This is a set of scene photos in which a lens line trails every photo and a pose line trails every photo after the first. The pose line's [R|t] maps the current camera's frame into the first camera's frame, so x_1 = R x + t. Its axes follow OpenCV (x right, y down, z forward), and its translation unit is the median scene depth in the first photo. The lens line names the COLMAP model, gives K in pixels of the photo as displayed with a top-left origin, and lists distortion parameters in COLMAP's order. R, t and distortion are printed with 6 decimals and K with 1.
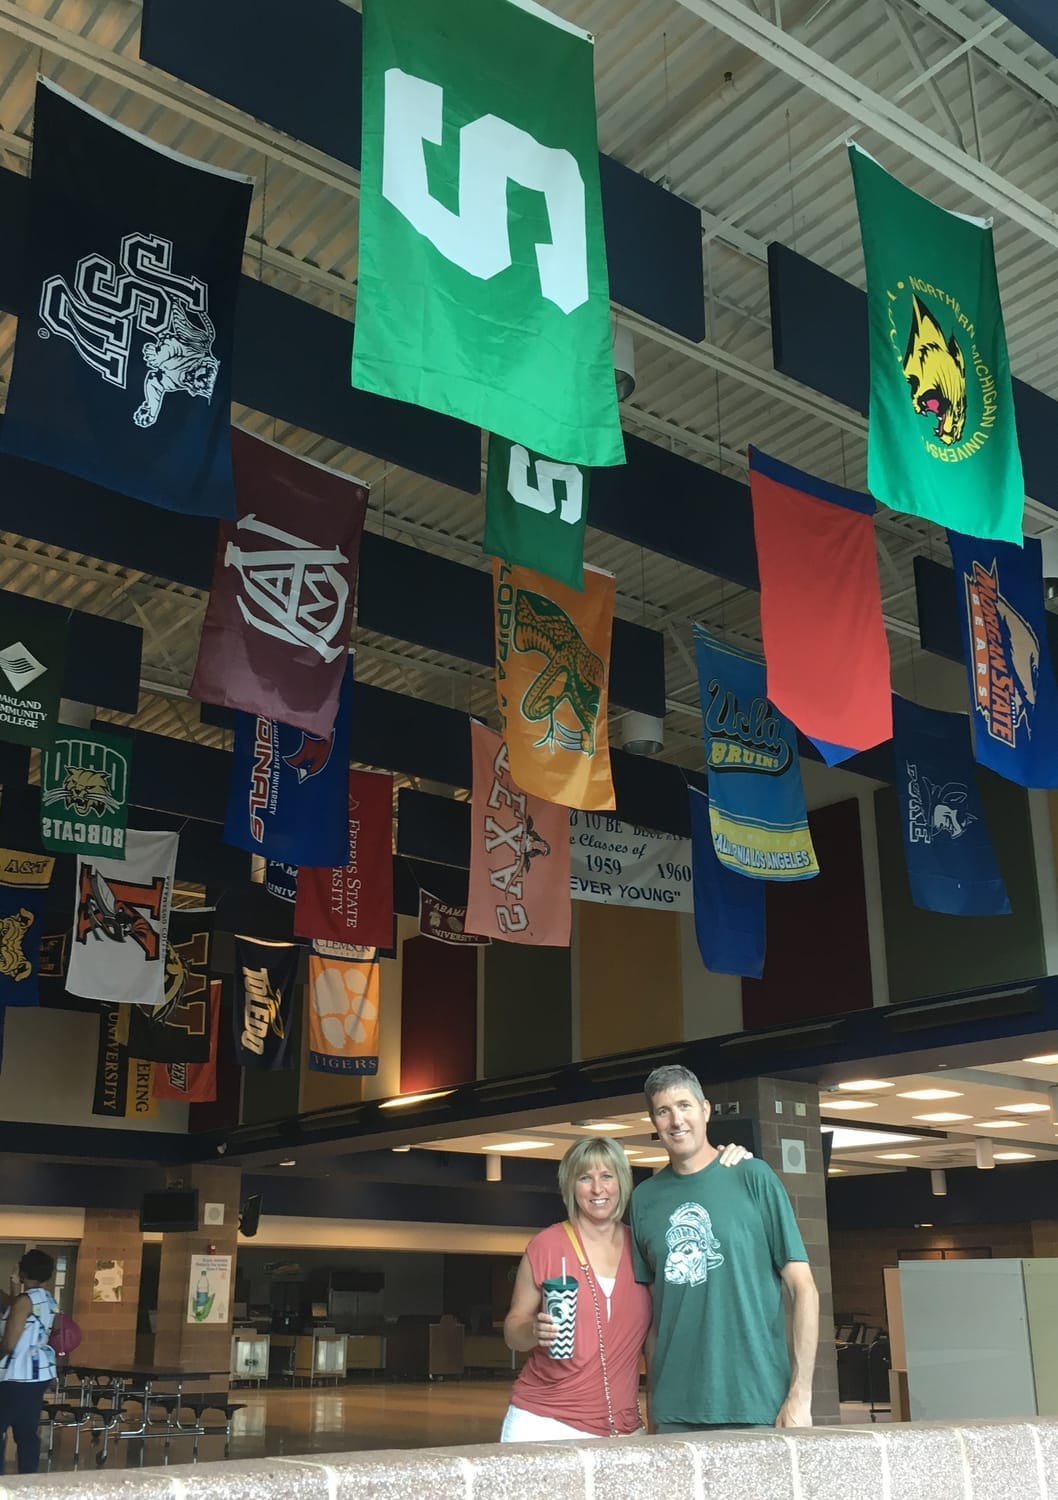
lens RADIAL K [[1576.4, 0, 526.6], [0, 1576.4, 825.7], [0, 0, 1]] dist [0.070527, -0.011489]
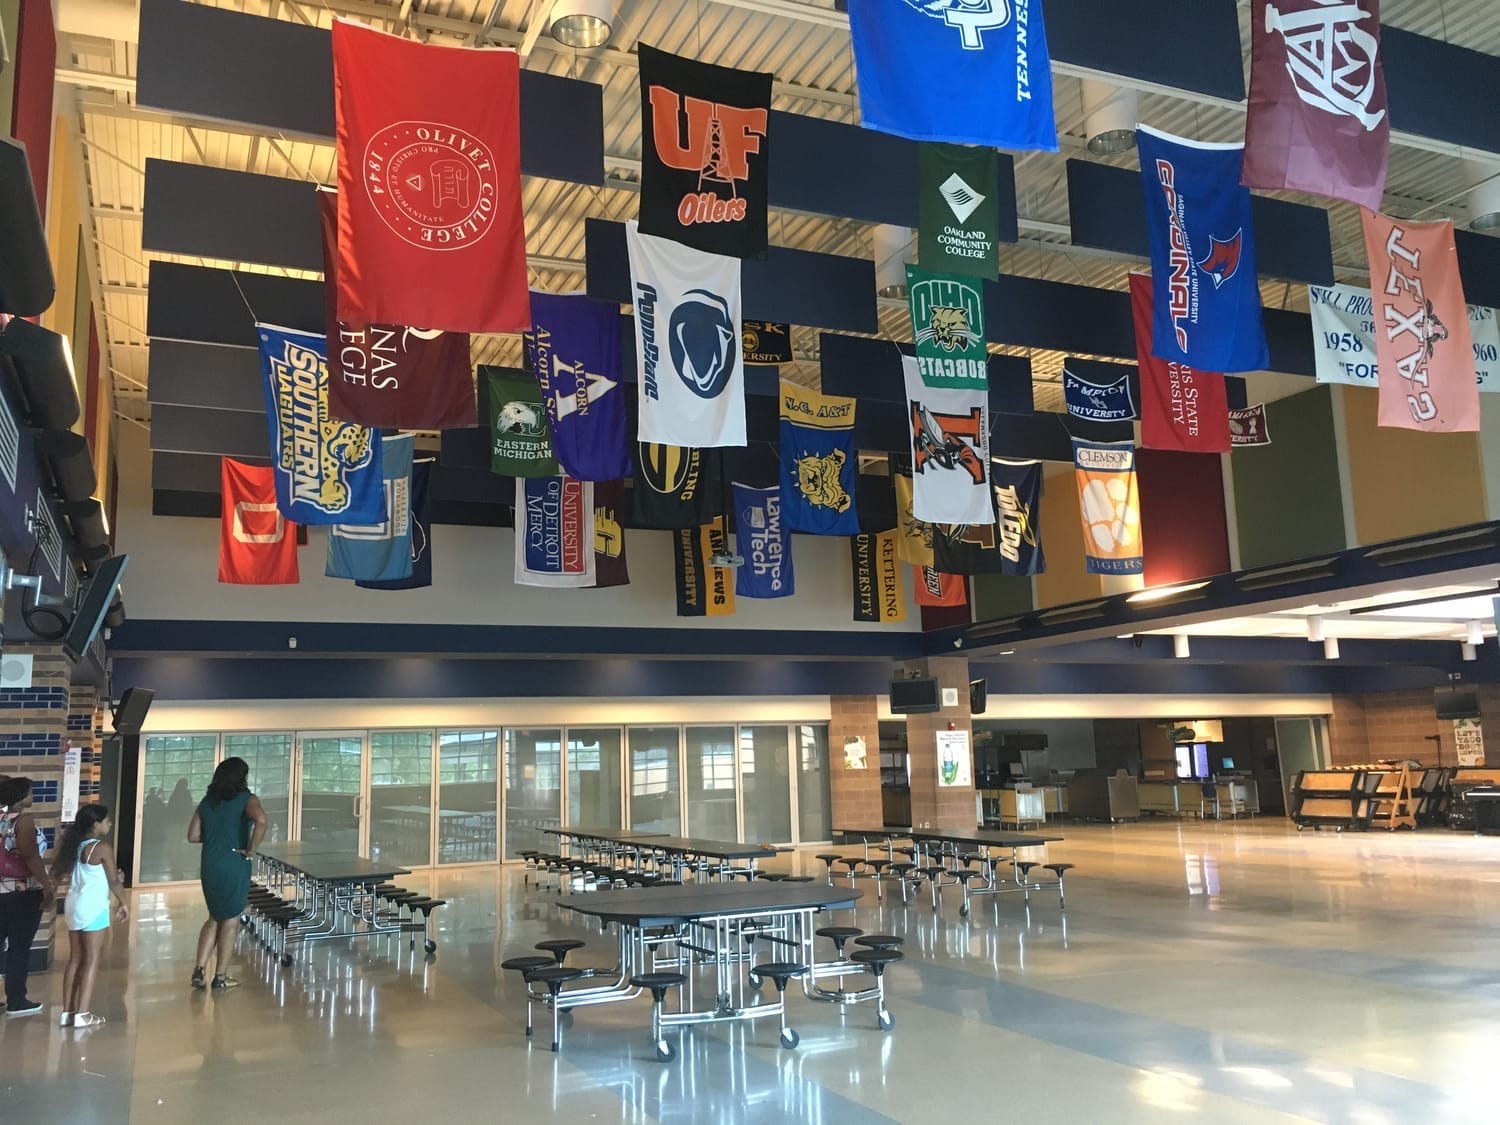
lens RADIAL K [[1277.4, 0, 750.0], [0, 1277.4, 562.5], [0, 0, 1]] dist [0.039710, -0.007434]
pose [[0.973169, -0.070282, -0.219093, -0.183579], [0.101988, 0.985316, 0.136932, 0.001404], [0.206252, -0.155603, 0.966047, 0.098378]]
